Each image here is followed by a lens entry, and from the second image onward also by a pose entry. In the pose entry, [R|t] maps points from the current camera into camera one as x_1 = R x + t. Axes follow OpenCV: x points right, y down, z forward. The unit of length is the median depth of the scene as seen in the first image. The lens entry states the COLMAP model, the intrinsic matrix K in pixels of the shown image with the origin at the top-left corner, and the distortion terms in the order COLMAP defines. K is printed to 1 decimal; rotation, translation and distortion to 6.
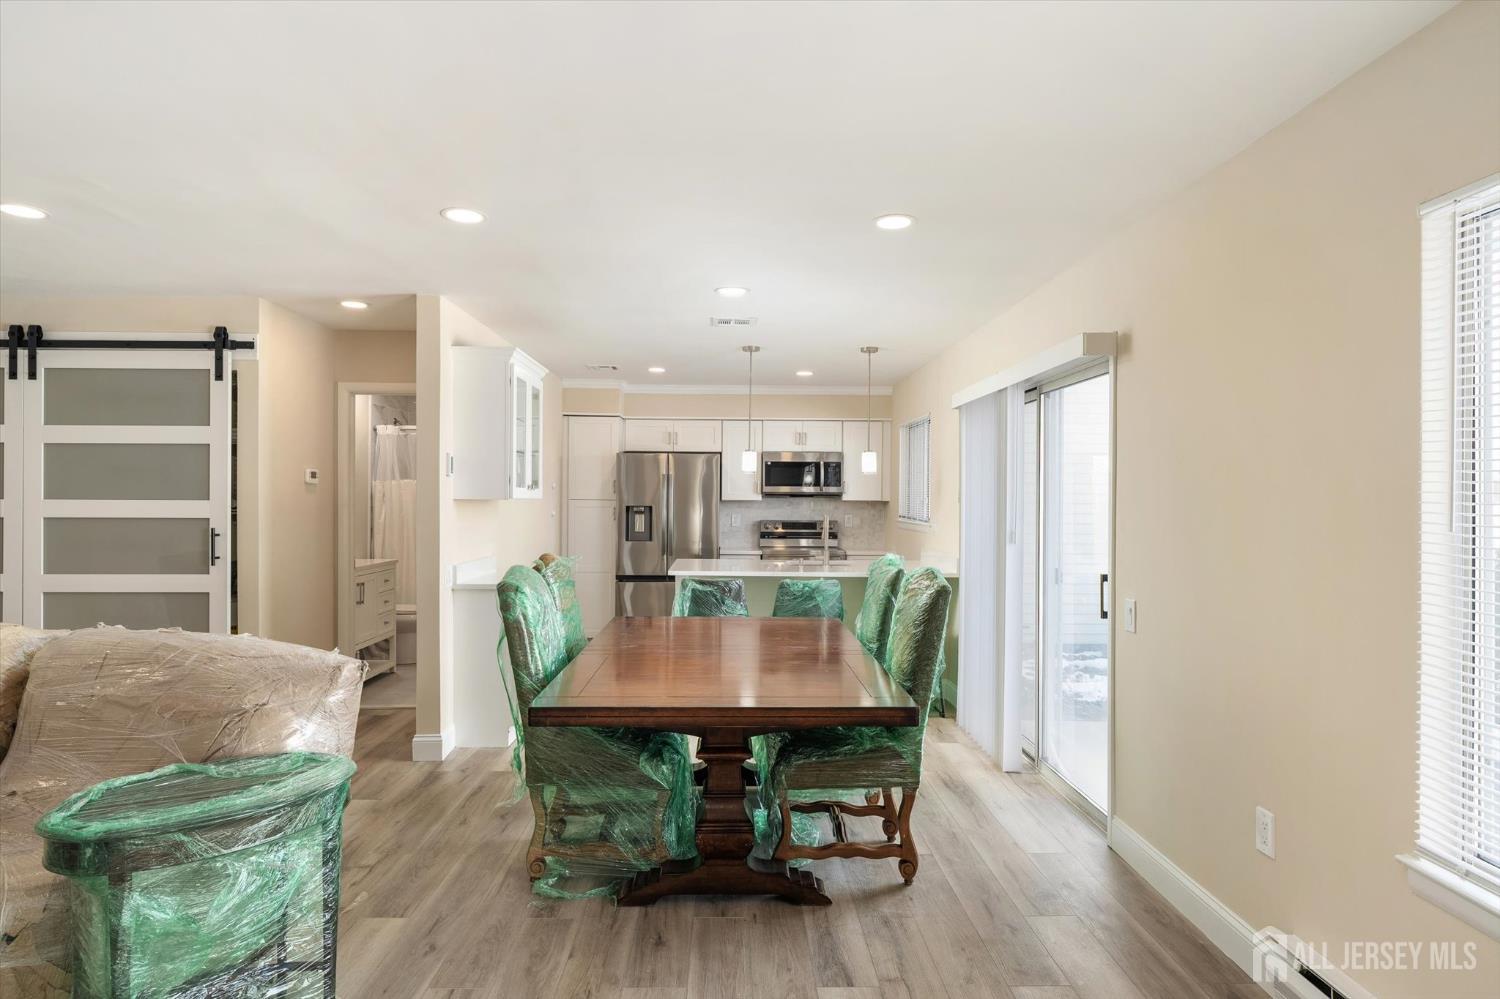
lens RADIAL K [[863.9, 0, 750.0], [0, 863.9, 499.5], [0, 0, 1]] dist [-0.001416, 0.000759]
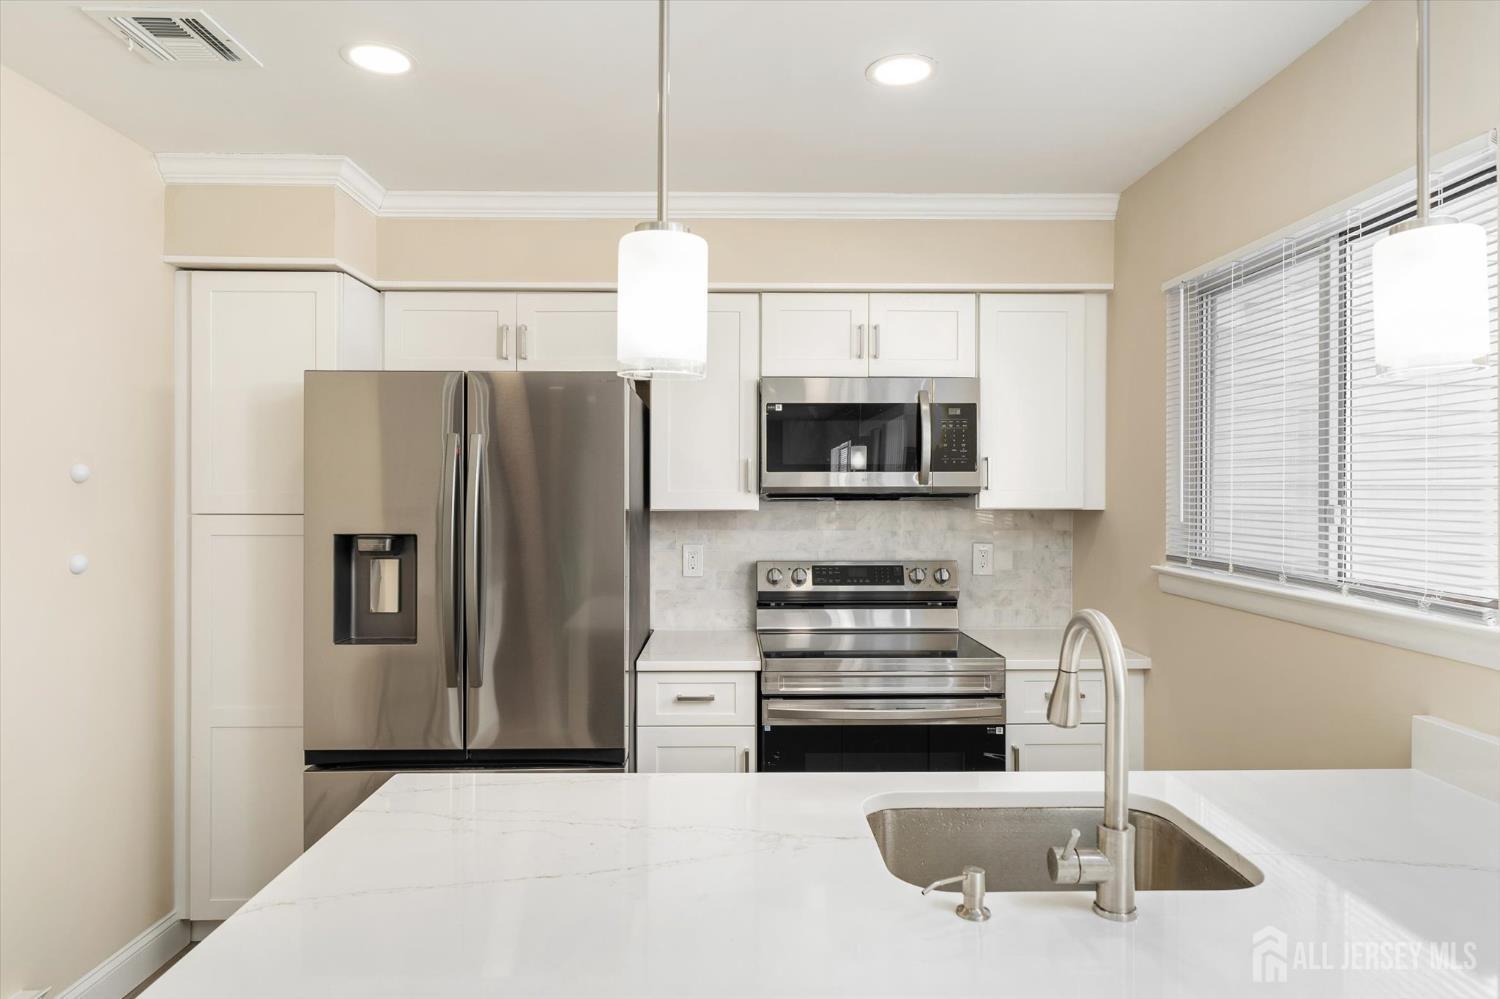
lens RADIAL K [[863.9, 0, 750.0], [0, 863.9, 499.5], [0, 0, 1]] dist [-0.001416, 0.000759]
pose [[0.999971, -0.006569, -0.003956, 0.017041], [0.006602, 0.999943, 0.008420, -0.010188], [0.003900, -0.008445, 0.999957, 0.948448]]
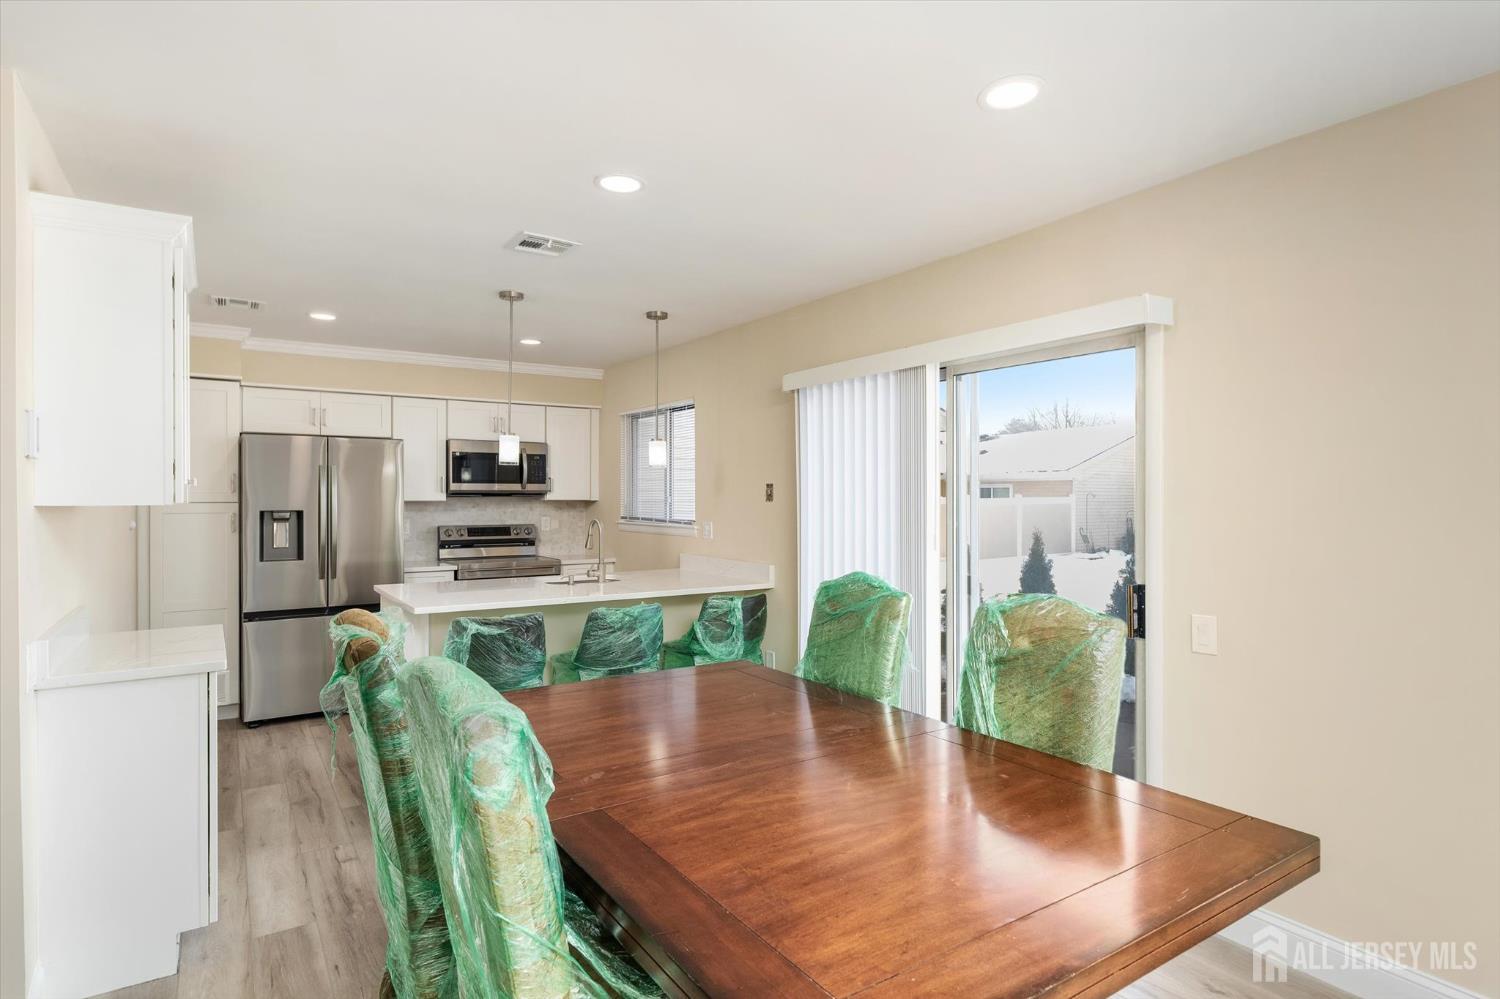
lens RADIAL K [[794.0, 0, 750.0], [0, 794.0, 499.5], [0, 0, 1]] dist [-0.003476, -0.000352]
pose [[0.842312, -0.008375, 0.538925, -0.215919], [0.006766, 0.999965, 0.004964, -0.003045], [-0.538948, -0.000535, 0.842339, 0.356842]]
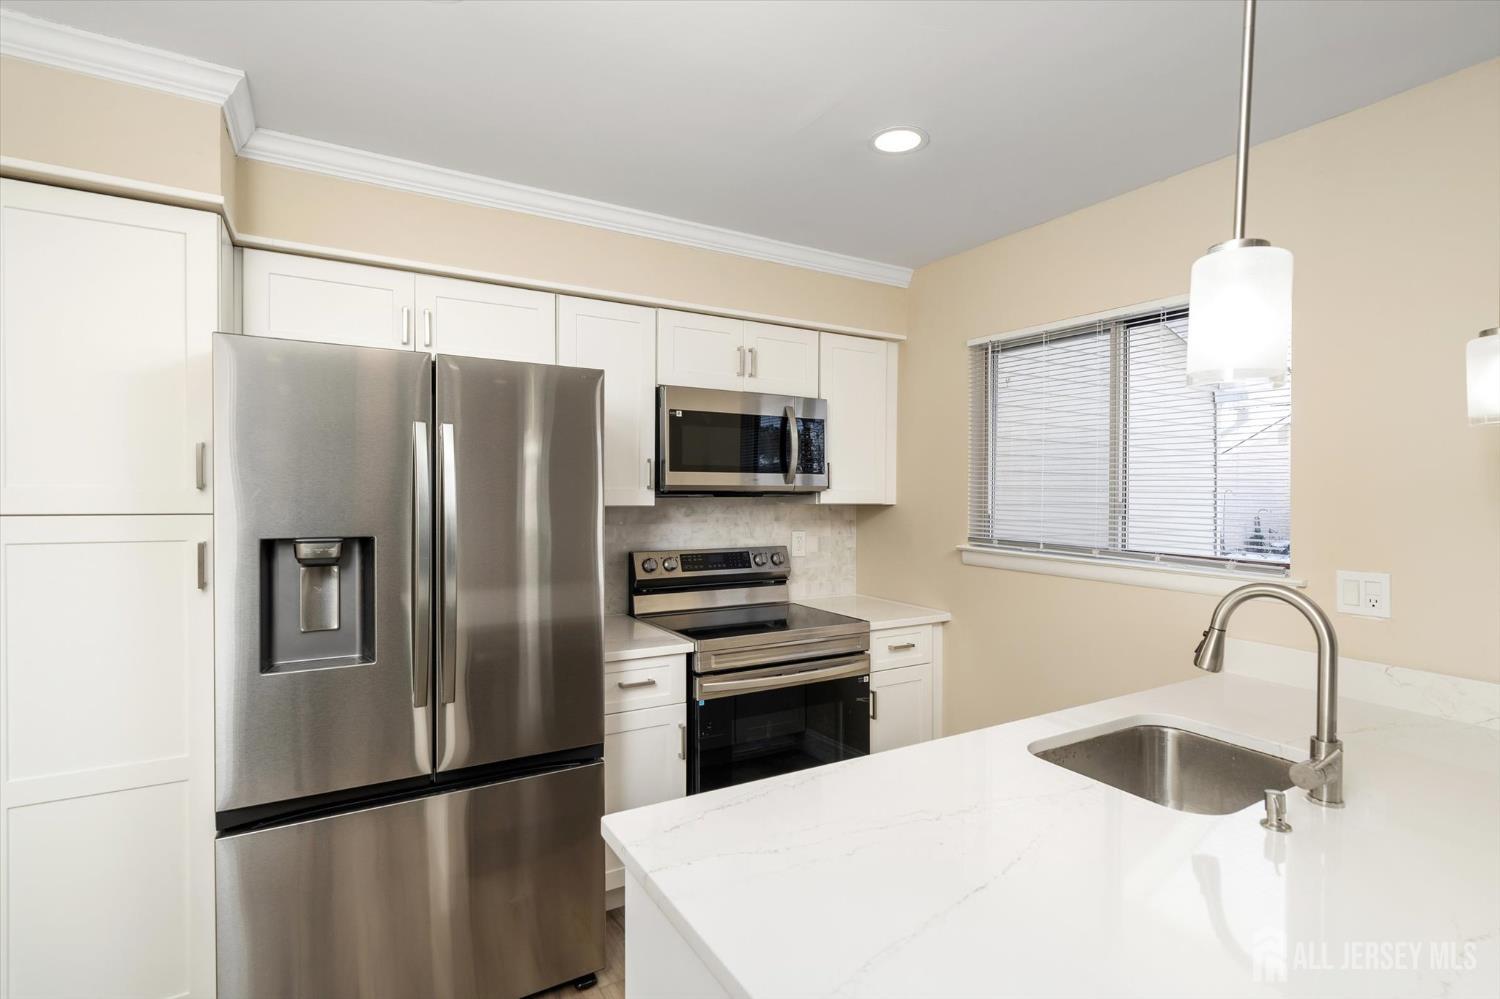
lens RADIAL K [[717.6, 0, 750.0], [0, 717.6, 499.5], [0, 0, 1]] dist [-0.000369, 0.000101]
pose [[0.868621, -0.007509, 0.495421, -0.171232], [-0.001425, 0.999843, 0.017652, -0.012245], [-0.495476, -0.016039, 0.868474, 1.031383]]
